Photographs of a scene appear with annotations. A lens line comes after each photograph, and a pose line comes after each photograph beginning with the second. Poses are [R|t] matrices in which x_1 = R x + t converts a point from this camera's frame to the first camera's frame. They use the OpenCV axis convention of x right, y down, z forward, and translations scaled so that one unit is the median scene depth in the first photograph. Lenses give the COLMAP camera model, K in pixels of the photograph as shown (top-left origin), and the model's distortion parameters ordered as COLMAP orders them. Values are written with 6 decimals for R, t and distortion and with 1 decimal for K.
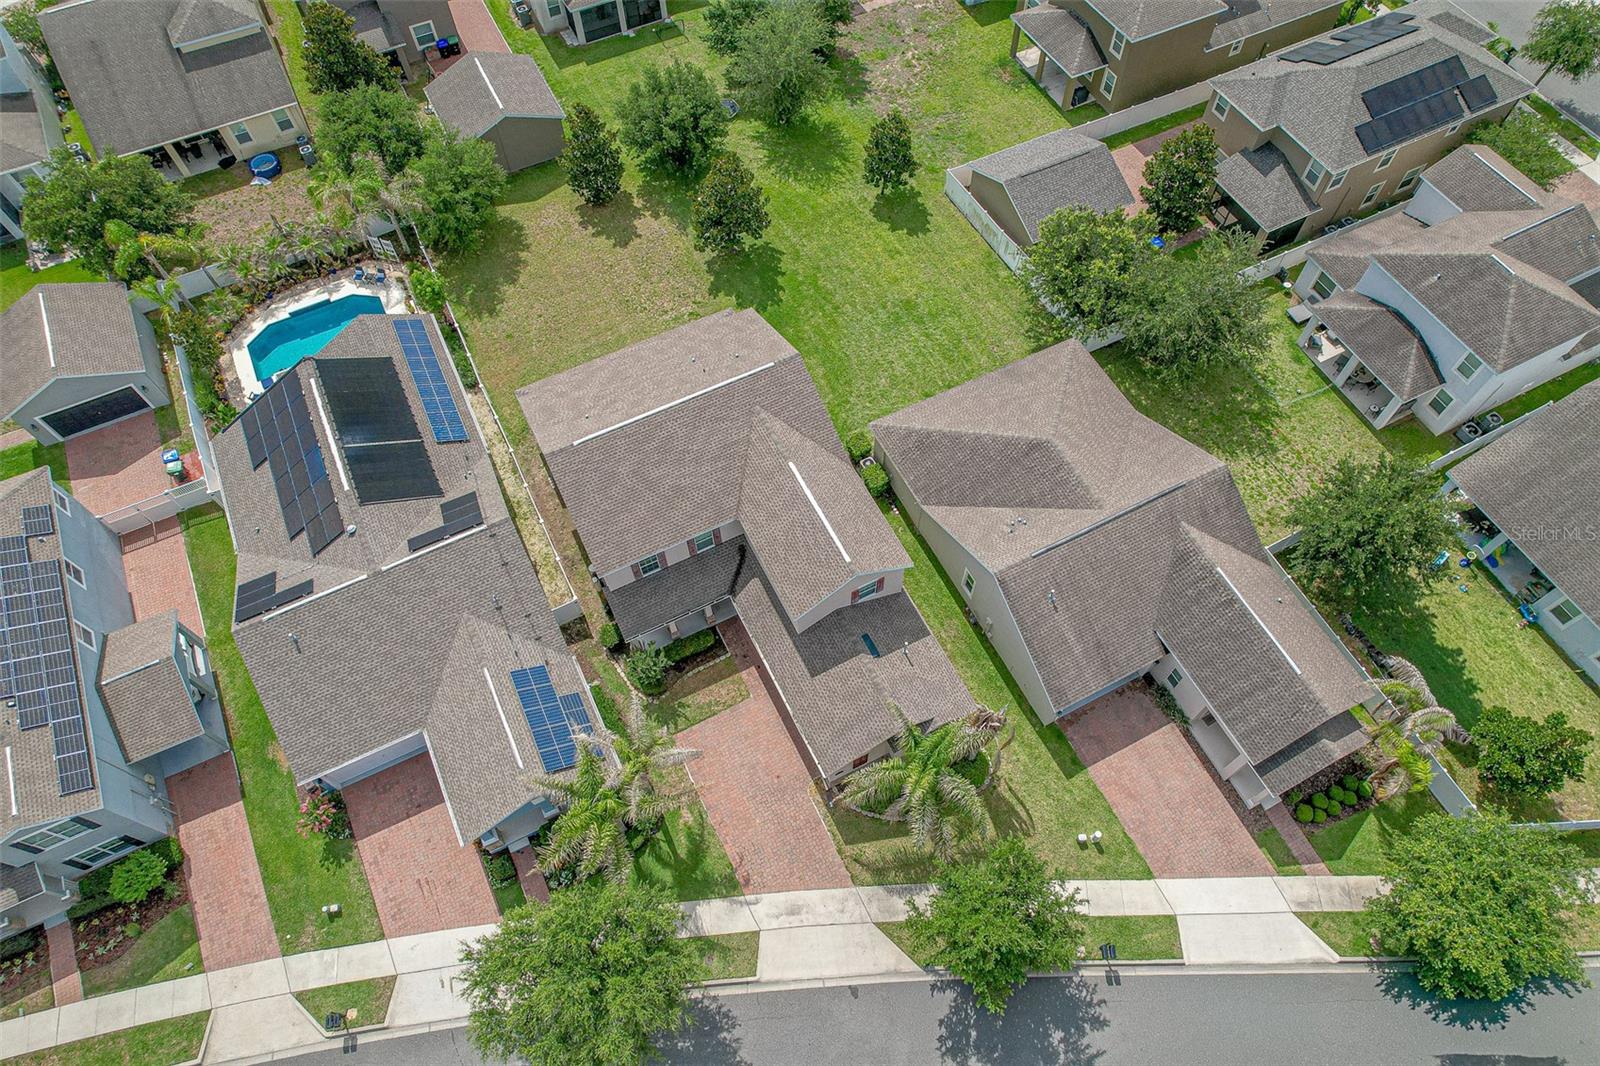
lens RADIAL K [[1021.6, 0, 800.0], [0, 1021.6, 533.0], [0, 0, 1]] dist [-0.089268, 0.085787]
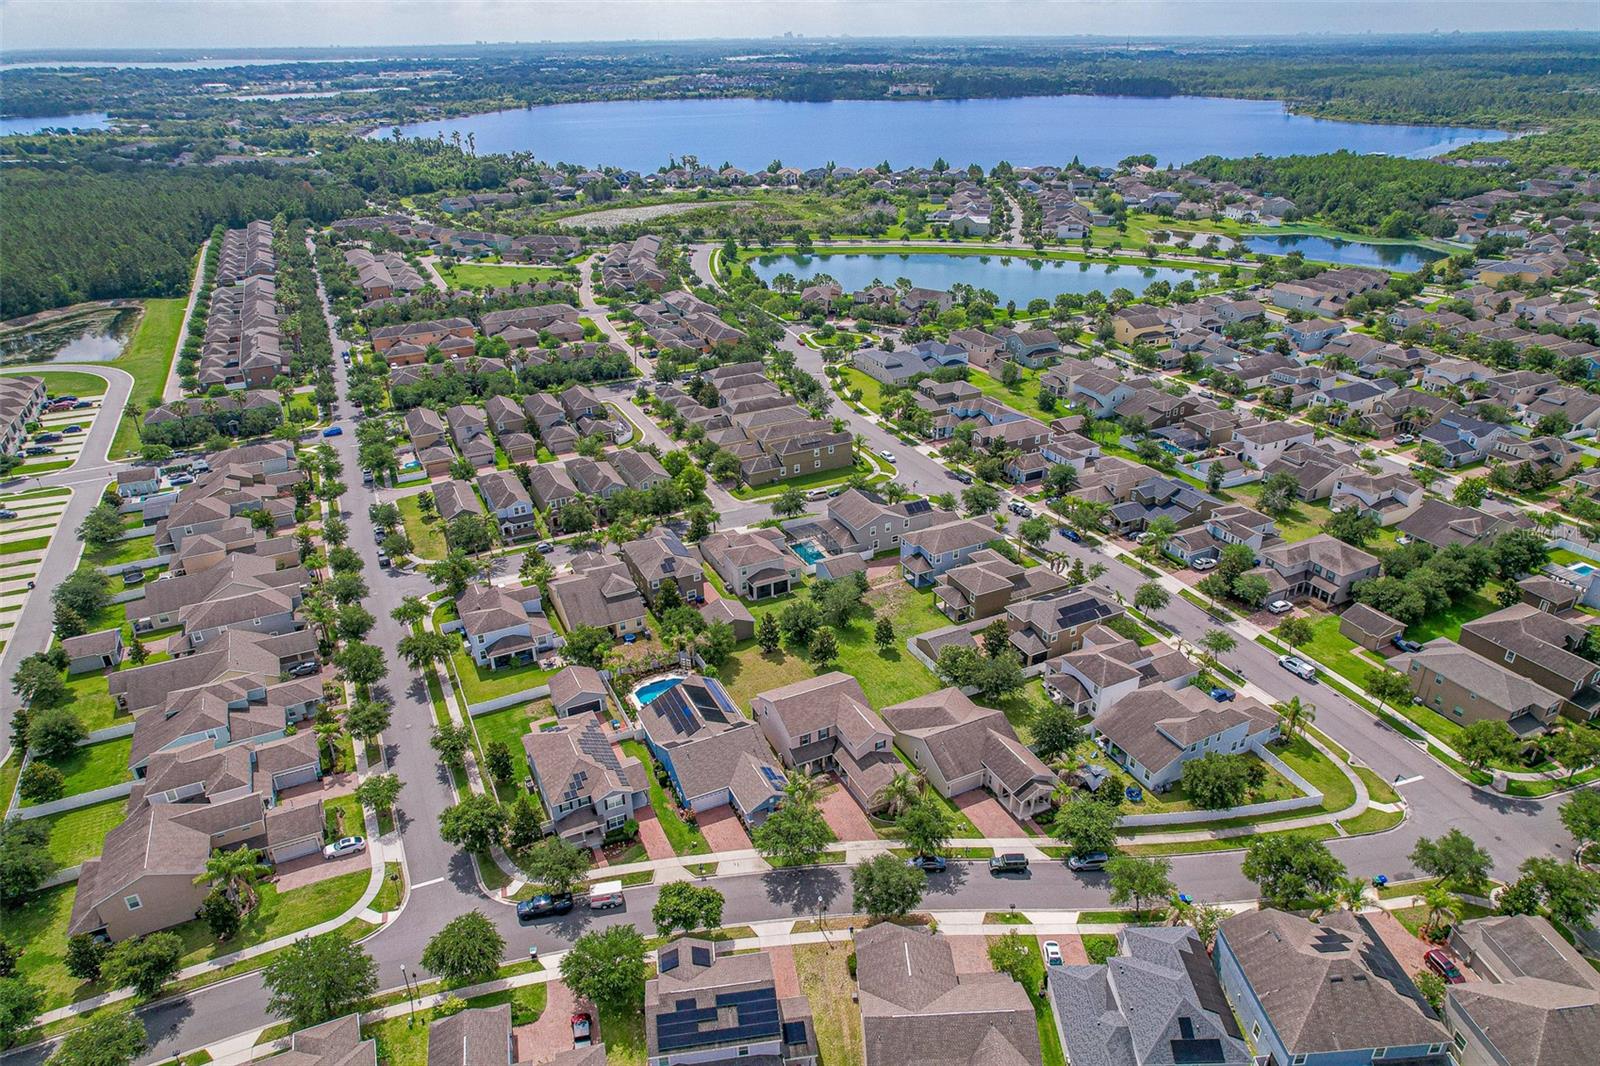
lens RADIAL K [[1021.6, 0, 800.0], [0, 1021.6, 533.0], [0, 0, 1]] dist [-0.089268, 0.085787]
pose [[0.999935, 0.005974, -0.009664, -0.119988], [-0.010366, 0.827898, -0.560783, 1.020913], [0.004651, 0.560847, 0.827906, -1.517132]]
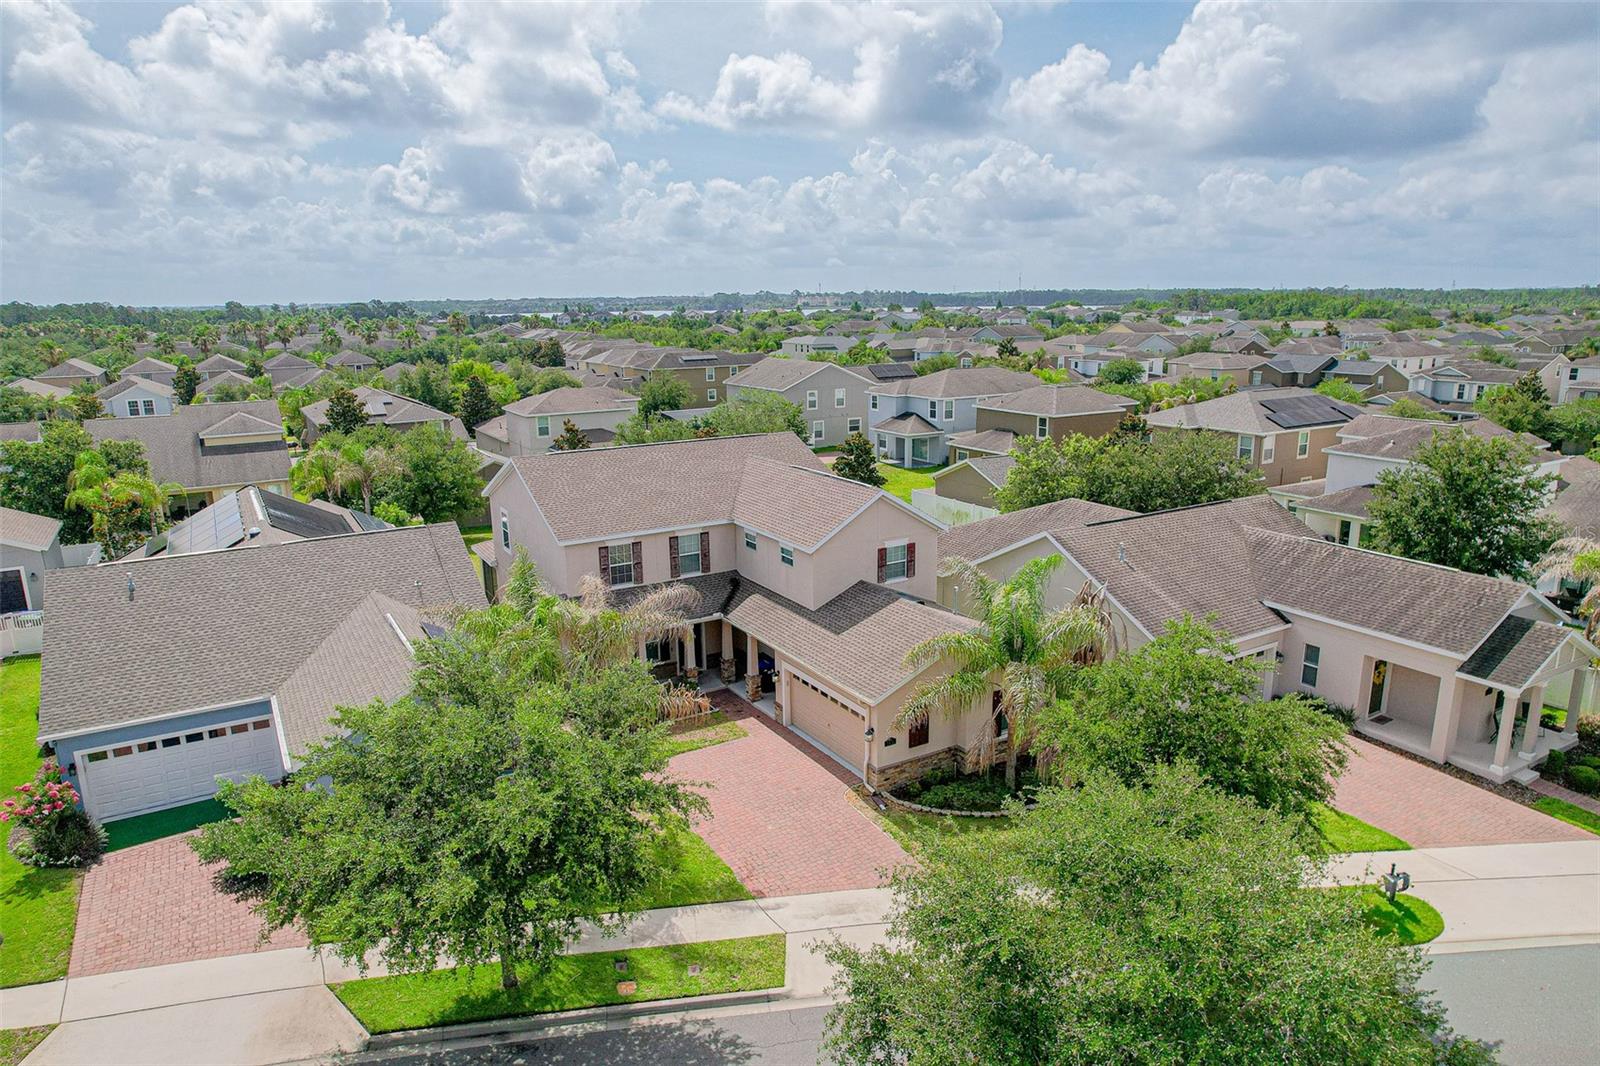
lens RADIAL K [[1021.6, 0, 800.0], [0, 1021.6, 533.0], [0, 0, 1]] dist [-0.089268, 0.085787]
pose [[0.997500, -0.024781, 0.066177, -0.051197], [0.065061, 0.687537, -0.723229, 0.522127], [-0.027577, 0.725726, 0.687431, 0.368680]]
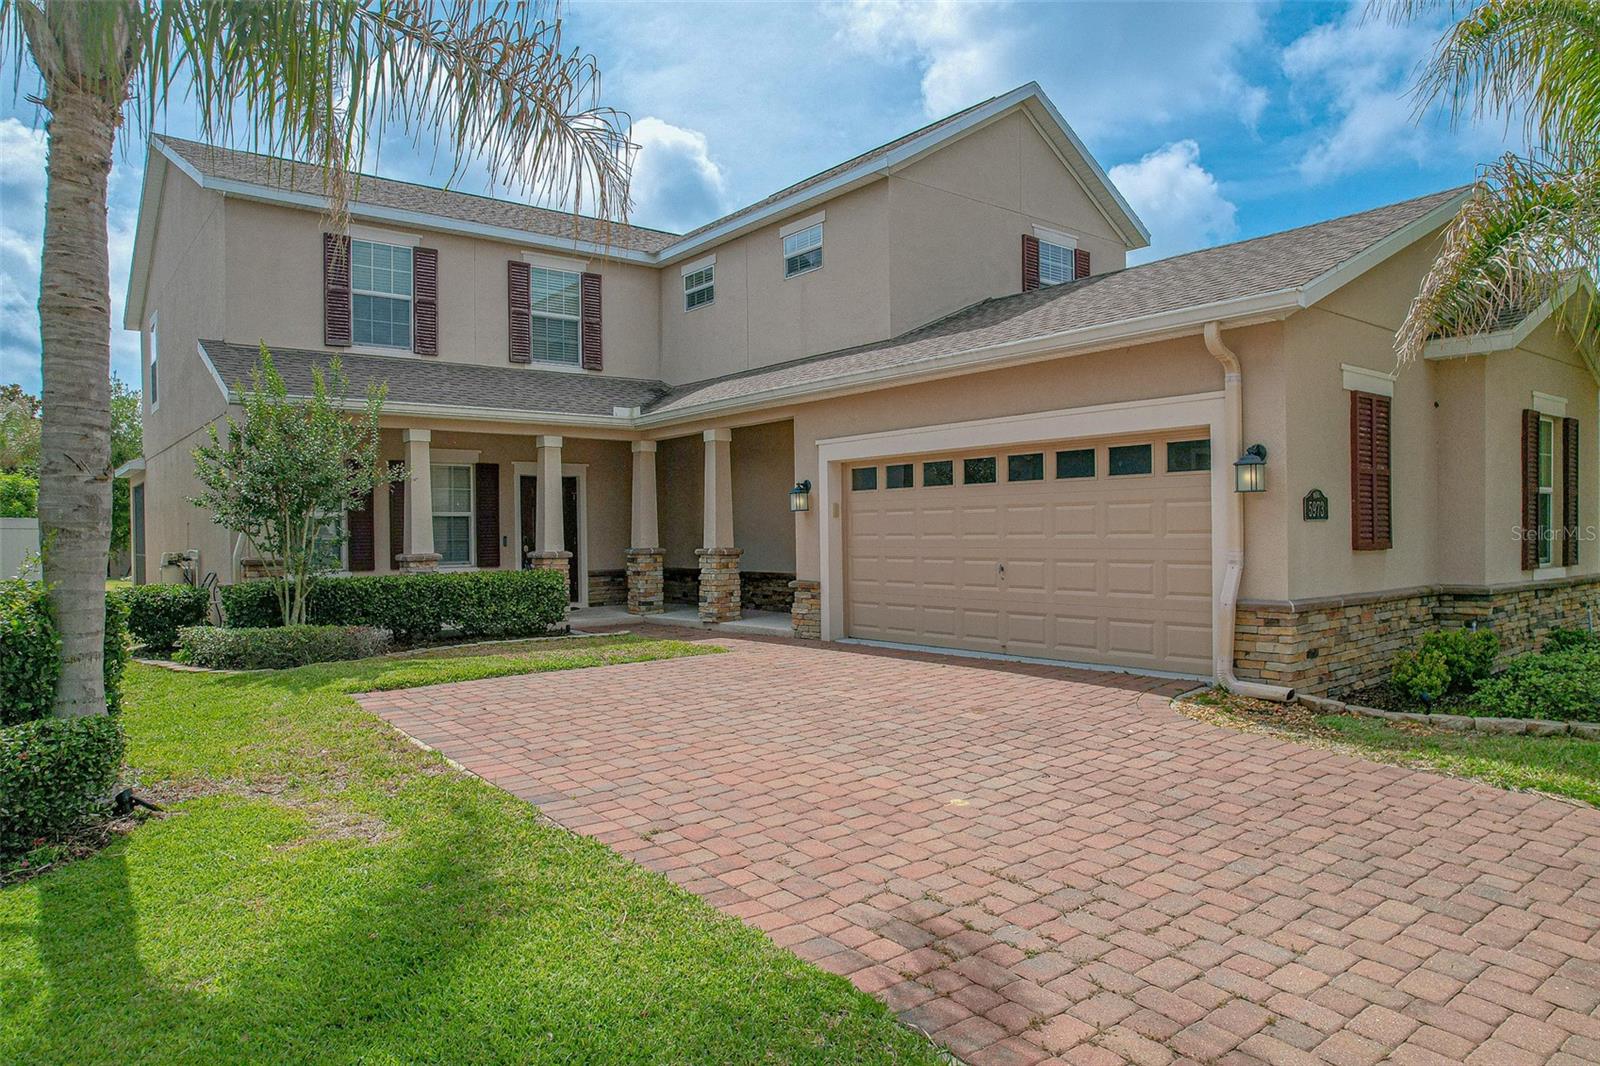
lens RADIAL K [[1021.6, 0, 800.0], [0, 1021.6, 533.0], [0, 0, 1]] dist [-0.089268, 0.085787]
pose [[0.978428, -0.004601, 0.206536, -0.072890], [0.181283, 0.498553, -0.847692, 0.311988], [-0.099069, 0.866847, 0.488632, 0.777123]]
